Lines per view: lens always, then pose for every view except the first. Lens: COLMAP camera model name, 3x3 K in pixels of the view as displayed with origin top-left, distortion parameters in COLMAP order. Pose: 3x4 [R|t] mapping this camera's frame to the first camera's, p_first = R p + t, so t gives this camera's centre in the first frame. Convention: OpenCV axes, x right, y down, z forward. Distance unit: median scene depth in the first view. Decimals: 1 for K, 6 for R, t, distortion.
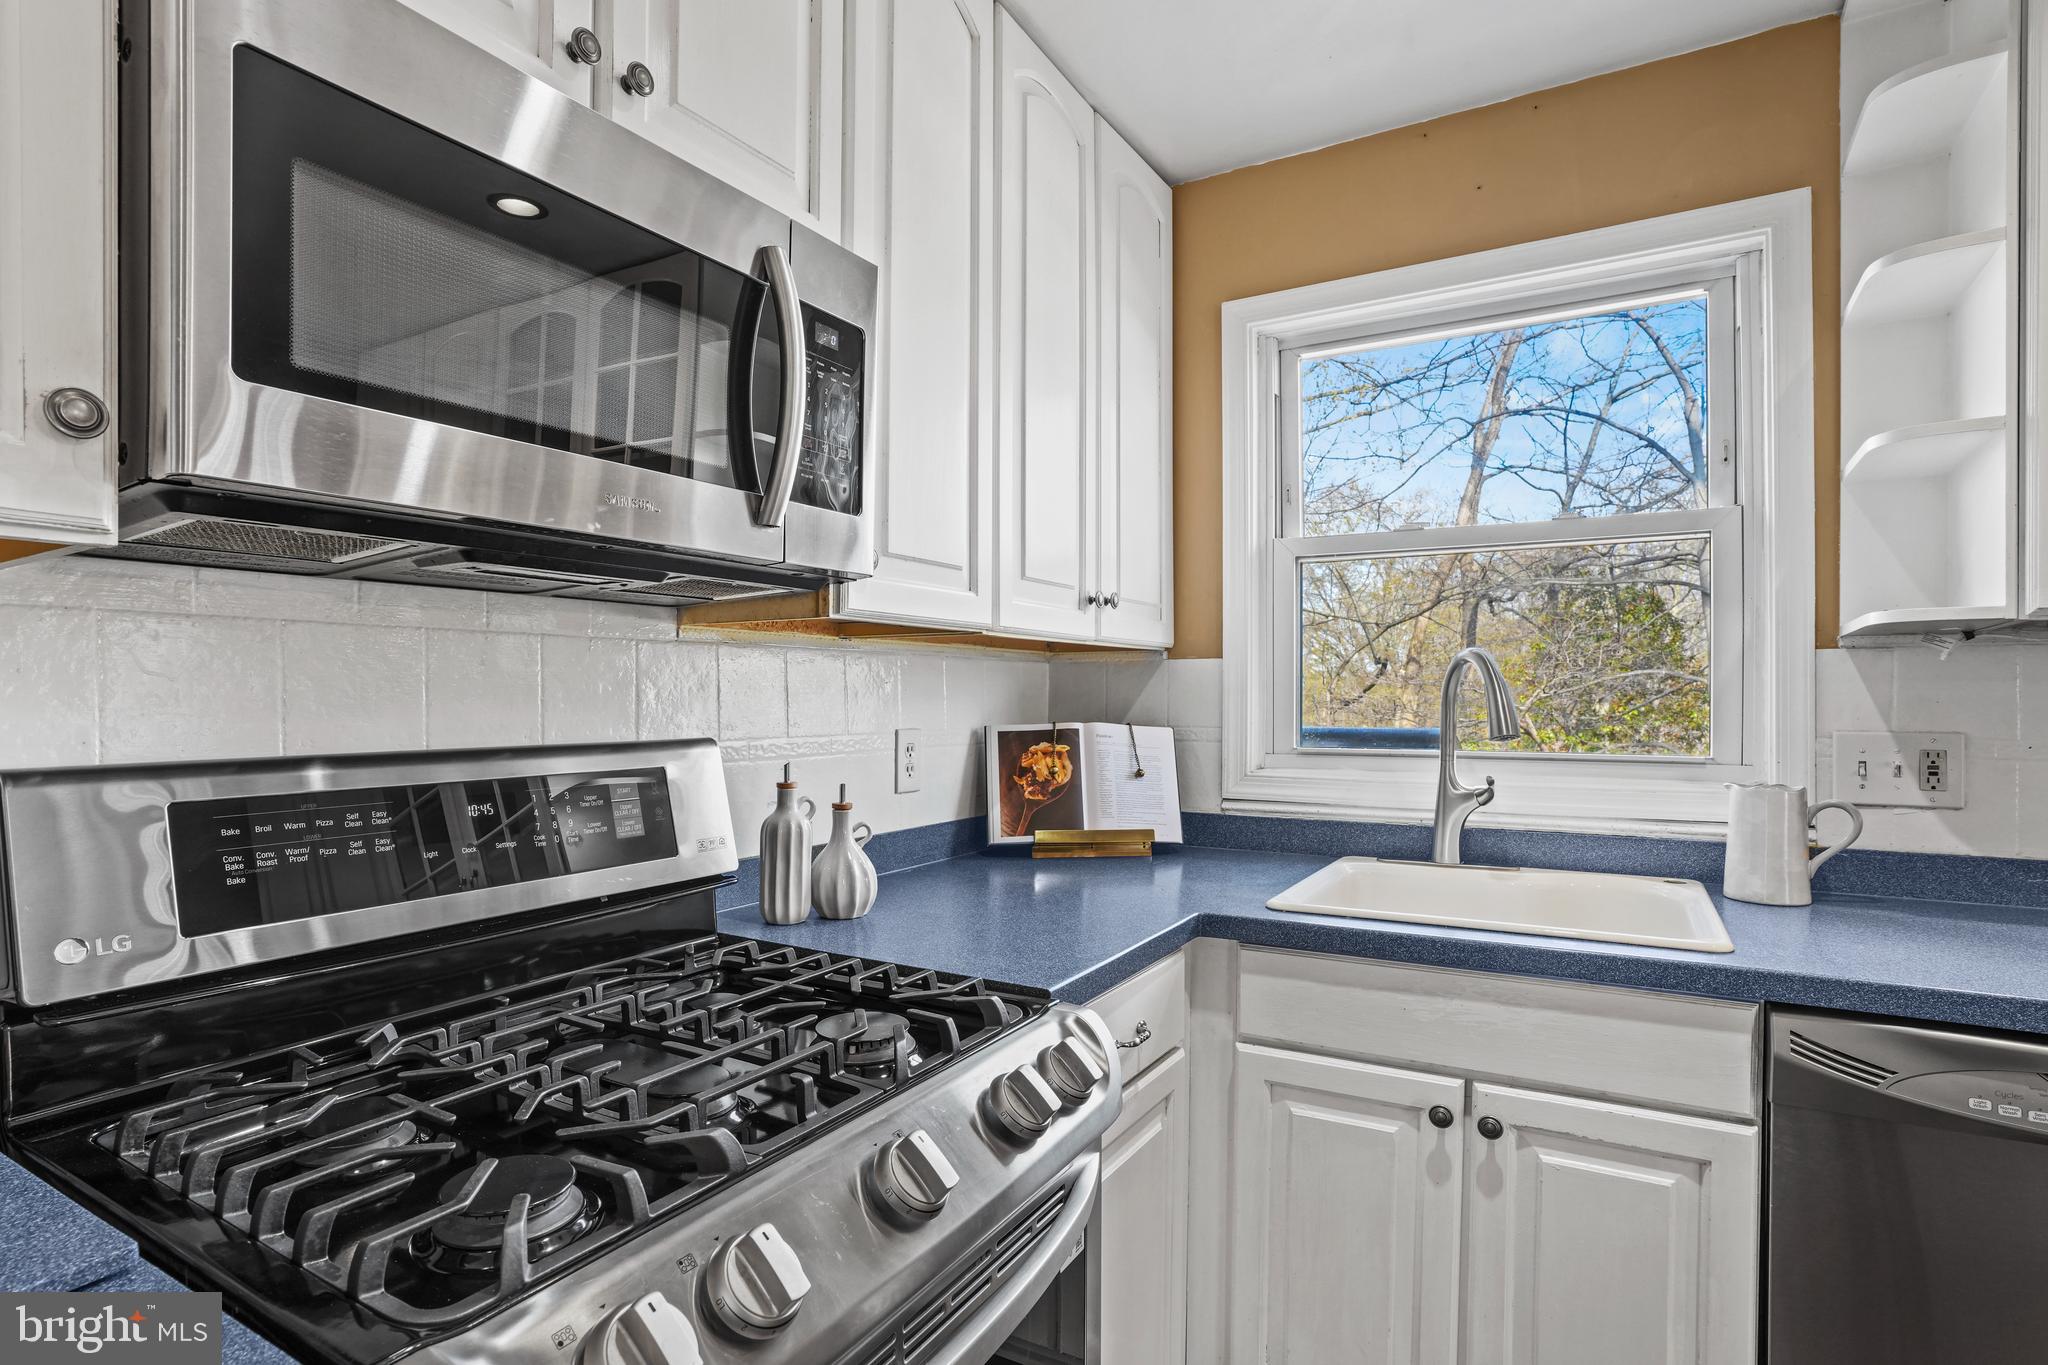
lens RADIAL K [[993.7, 0, 1011.7], [0, 993.7, 708.3], [0, 0, 1]] dist [-0.036523, 0.009058]
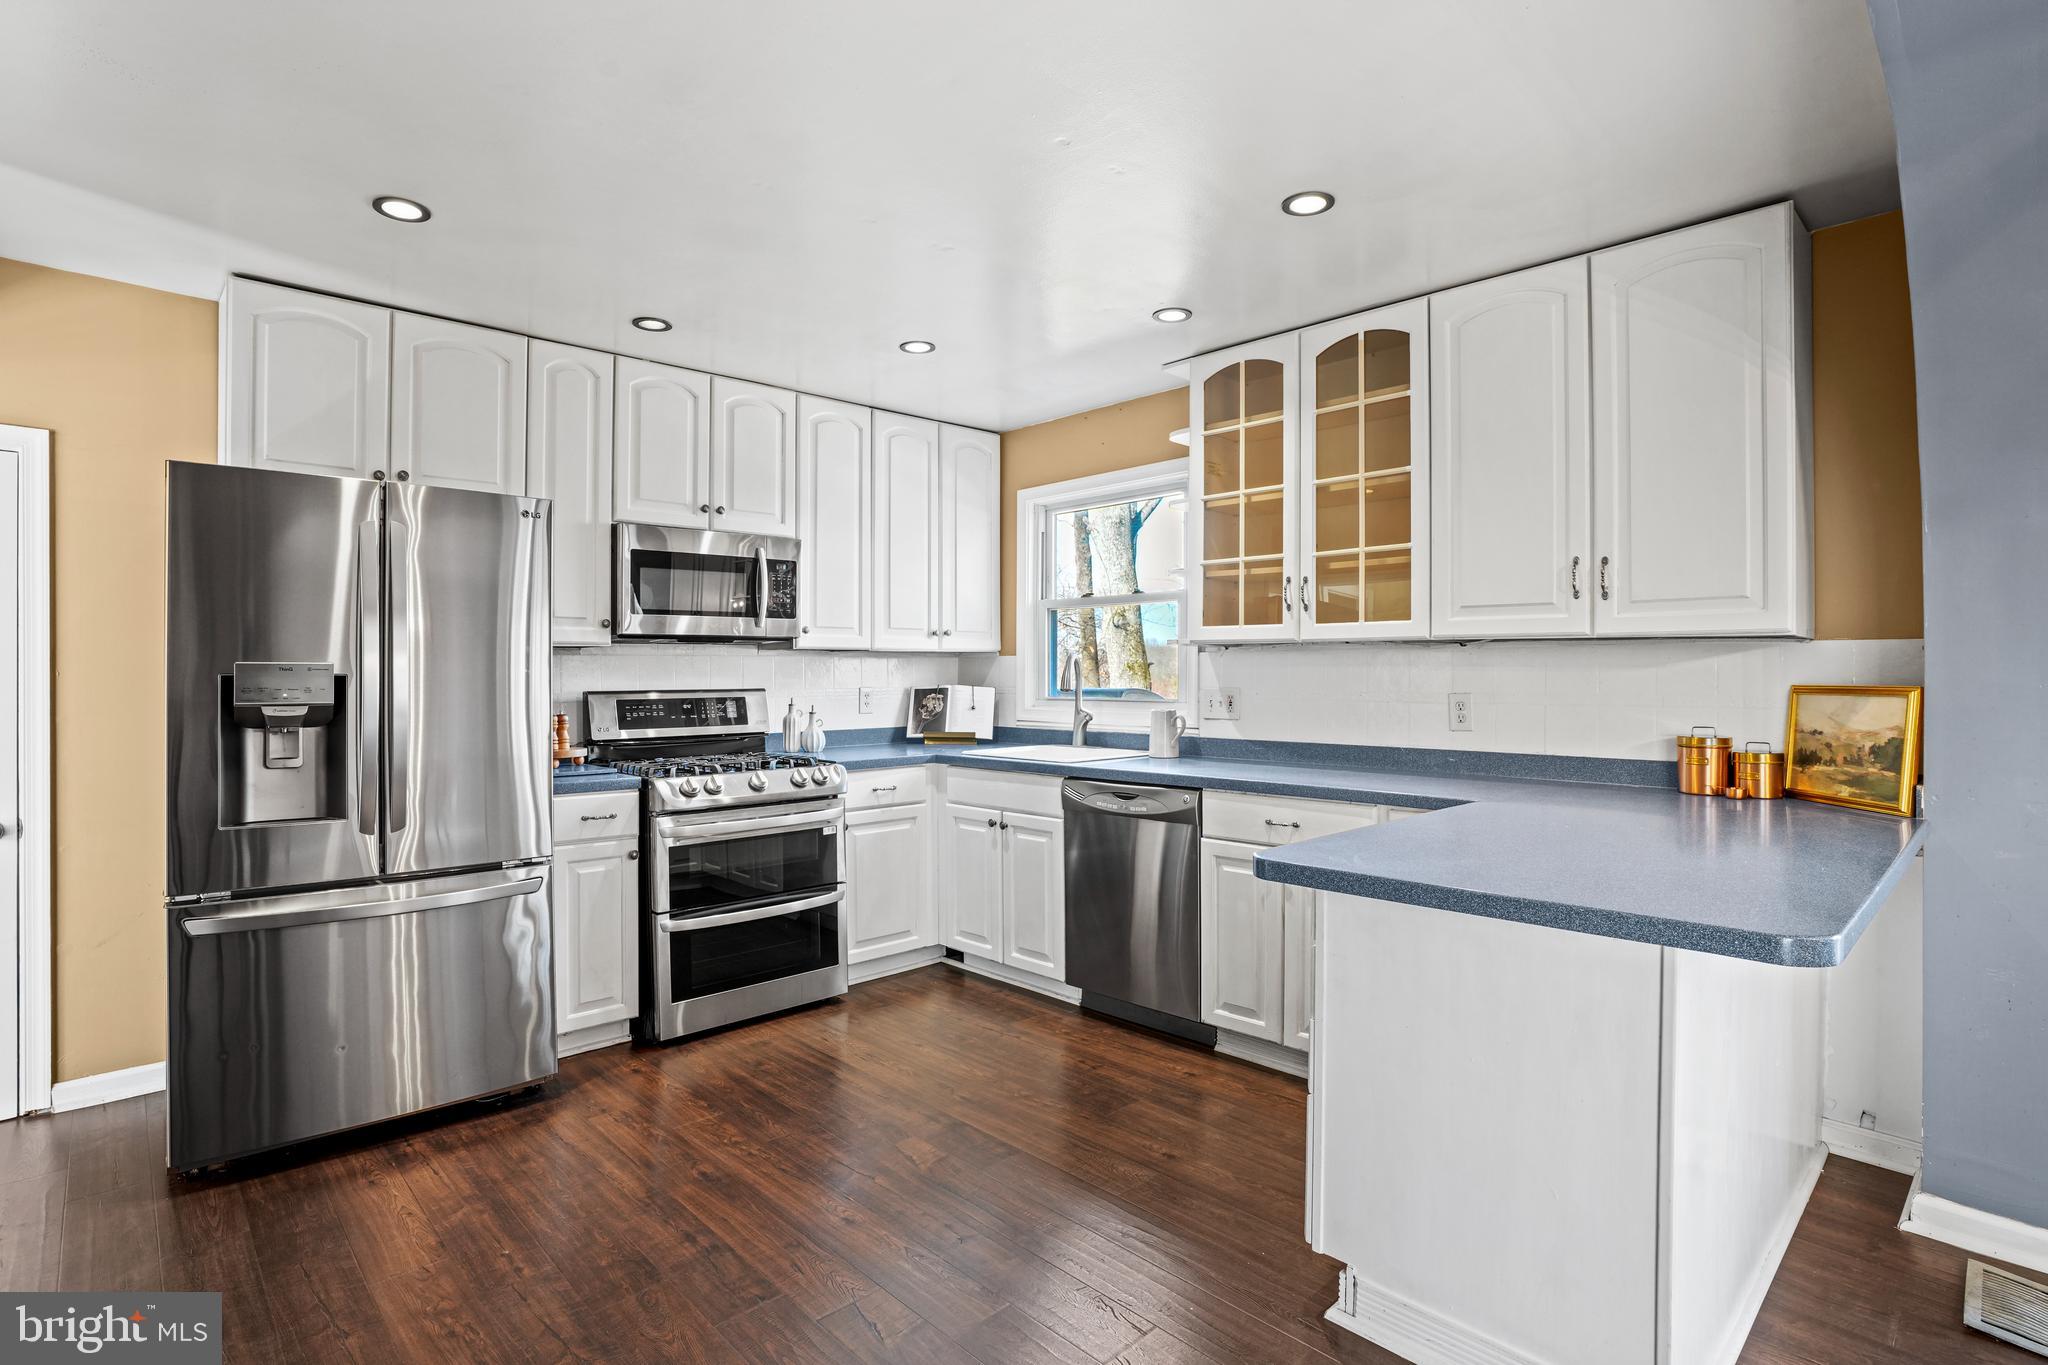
lens RADIAL K [[993.7, 0, 1024.3], [0, 993.7, 679.4], [0, 0, 1]] dist [-0.036523, 0.009058]
pose [[0.959170, -0.002431, -0.282818, 1.142713], [0.000877, 0.999984, -0.005621, 0.018353], [0.282827, 0.005144, 0.959157, -1.459039]]
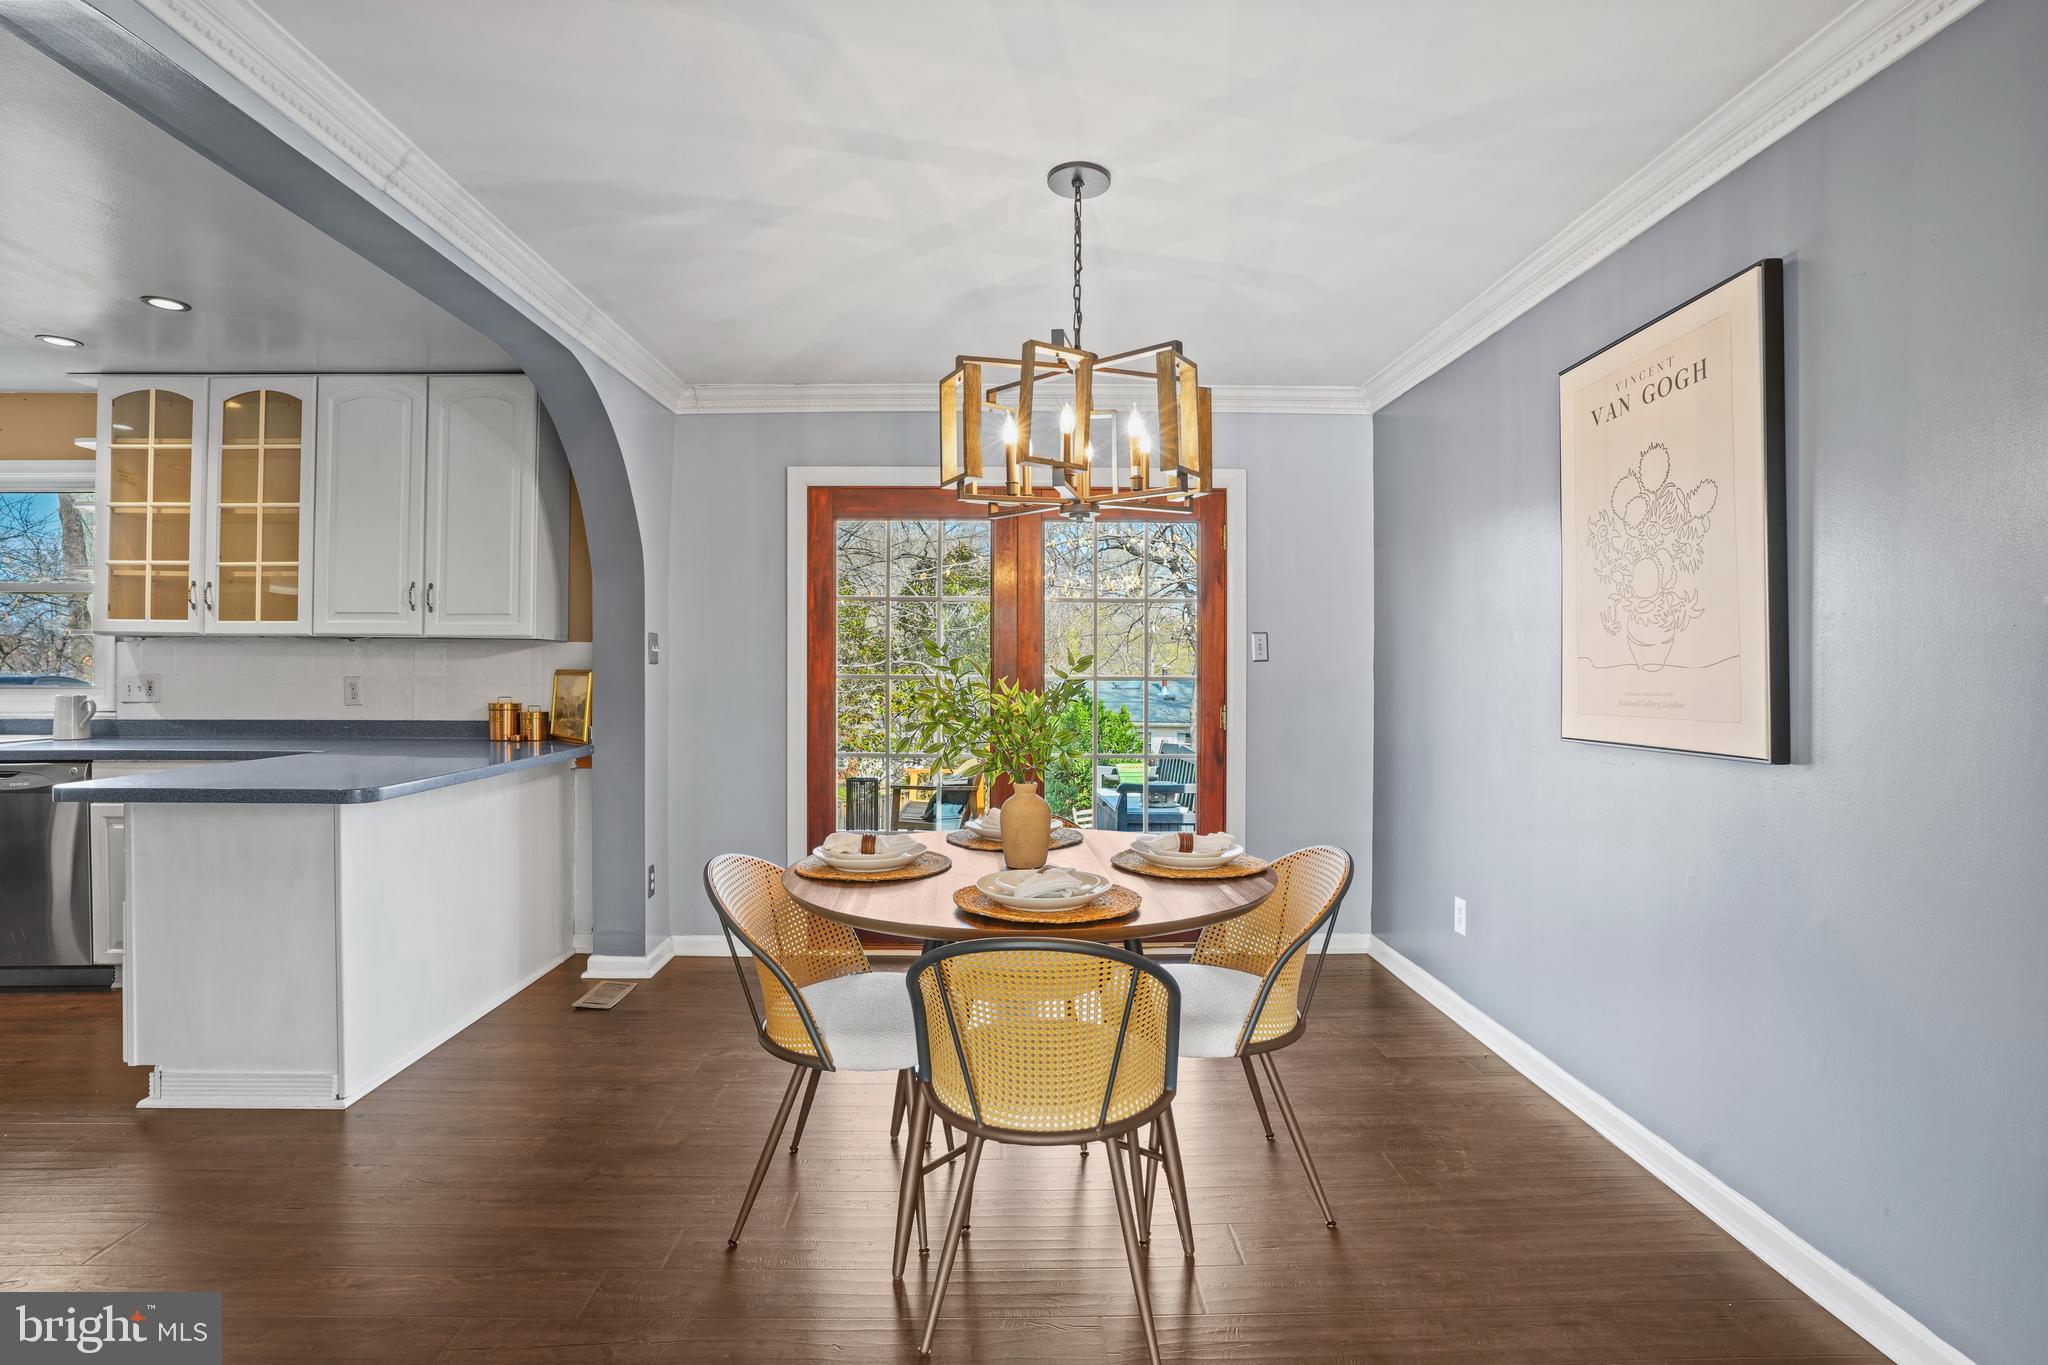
lens RADIAL K [[993.7, 0, 1035.7], [0, 993.7, 680.8], [0, 0, 1]] dist [-0.036523, 0.009058]
pose [[0.861431, -0.003470, 0.507863, 1.675558], [0.006249, 0.999973, -0.003768, 0.067211], [-0.507837, 0.006419, 0.861429, -2.494362]]
